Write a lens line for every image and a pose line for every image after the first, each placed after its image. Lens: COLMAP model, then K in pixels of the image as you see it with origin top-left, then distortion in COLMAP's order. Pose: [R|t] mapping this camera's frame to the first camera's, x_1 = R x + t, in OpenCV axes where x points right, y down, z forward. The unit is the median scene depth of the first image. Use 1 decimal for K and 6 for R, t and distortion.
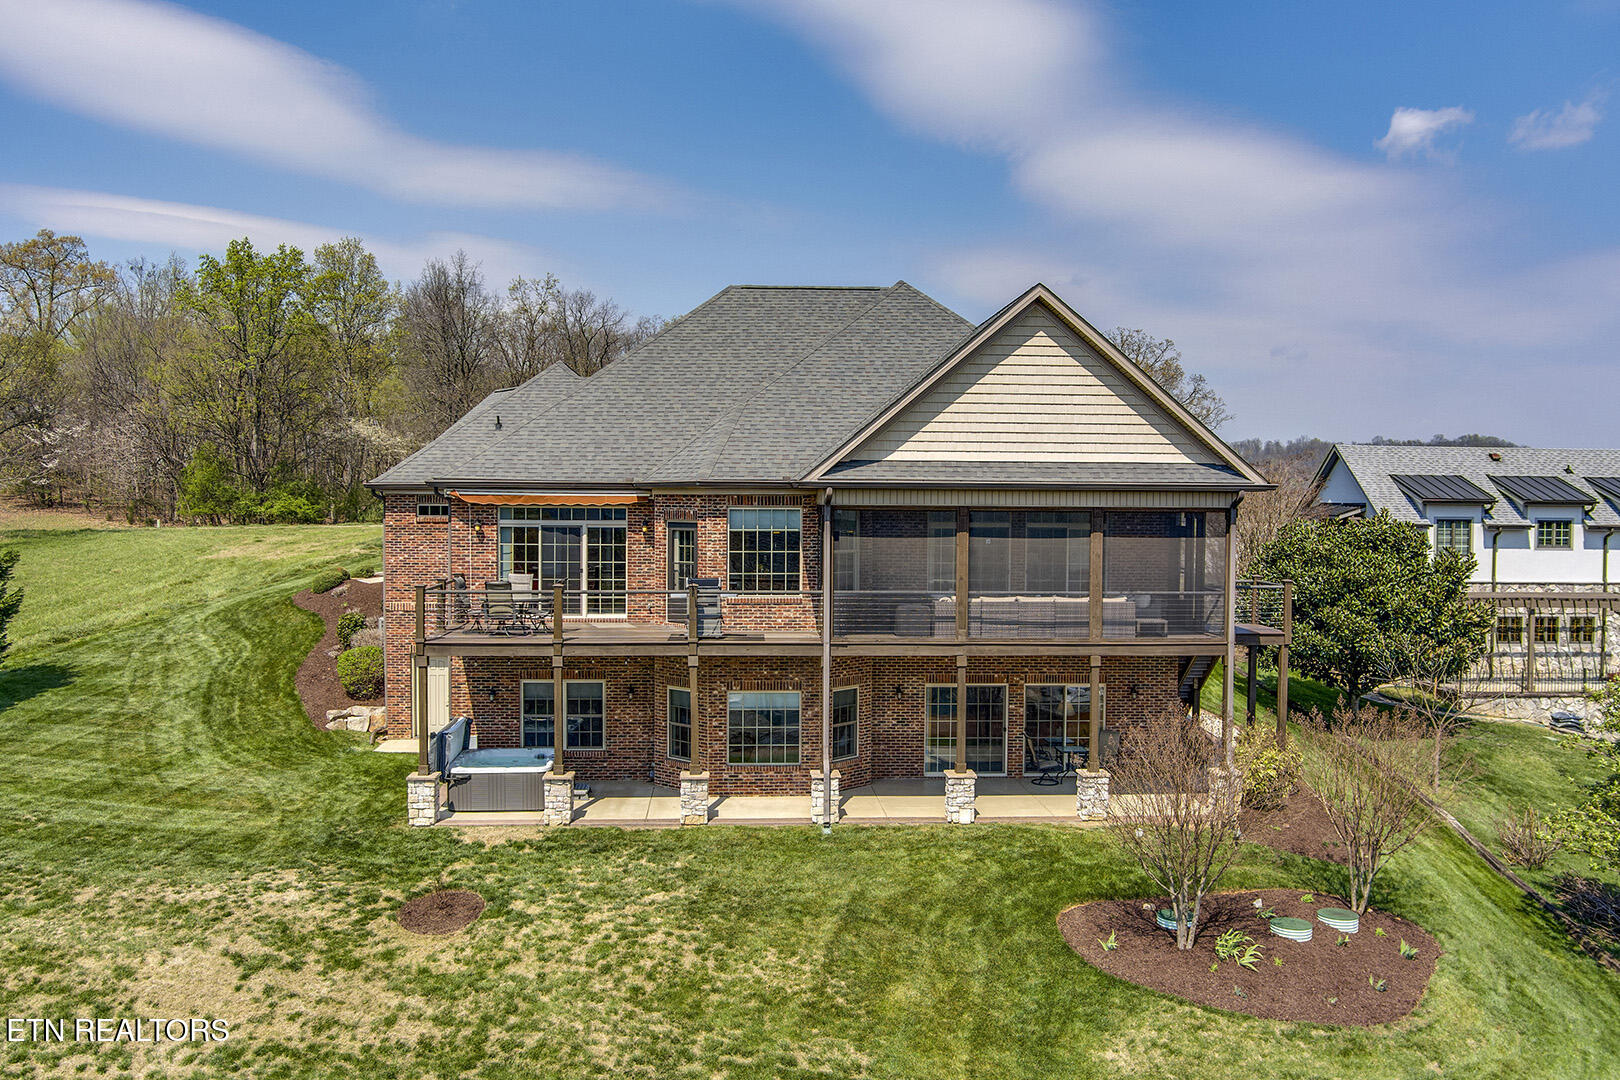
lens RADIAL K [[1343.2, 0, 804.4], [0, 1343.2, 539.2], [0, 0, 1]] dist [-0.066028, 0.012705]
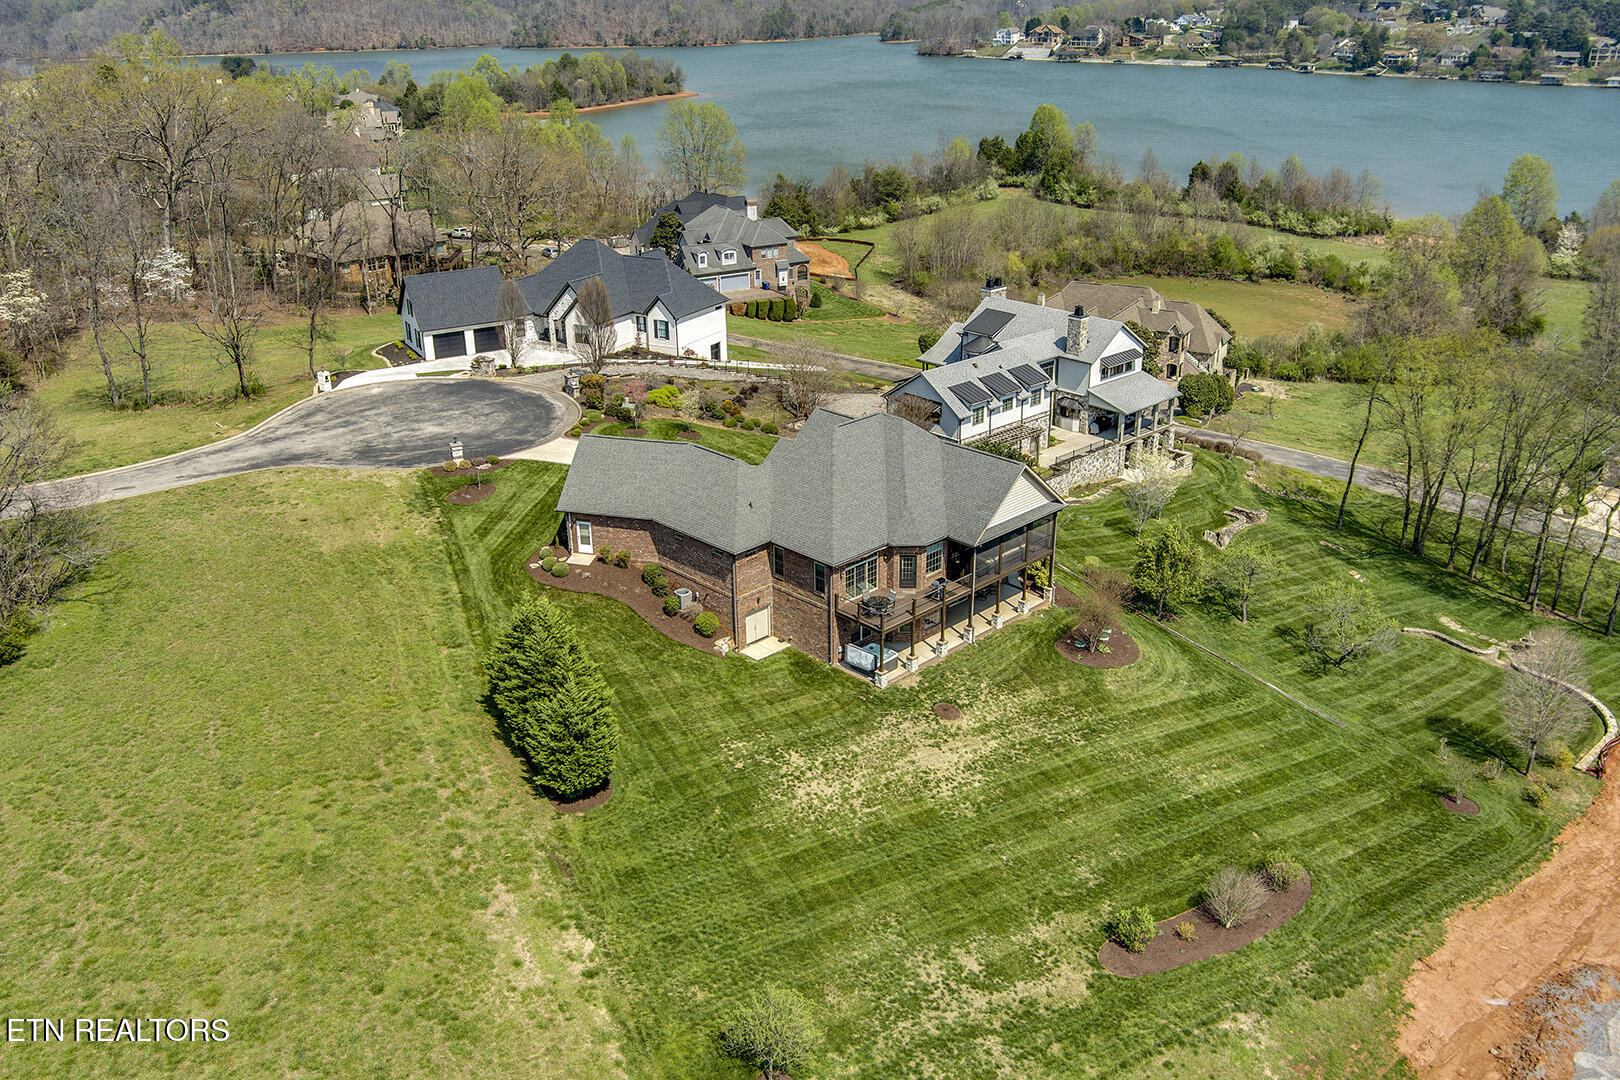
lens RADIAL K [[1343.2, 0, 804.4], [0, 1343.2, 539.2], [0, 0, 1]] dist [-0.066028, 0.012705]
pose [[0.748948, -0.268189, 0.605931, -2.187278], [0.025114, 0.925266, 0.378487, -1.250374], [-0.662153, -0.268250, 0.699711, -0.899227]]
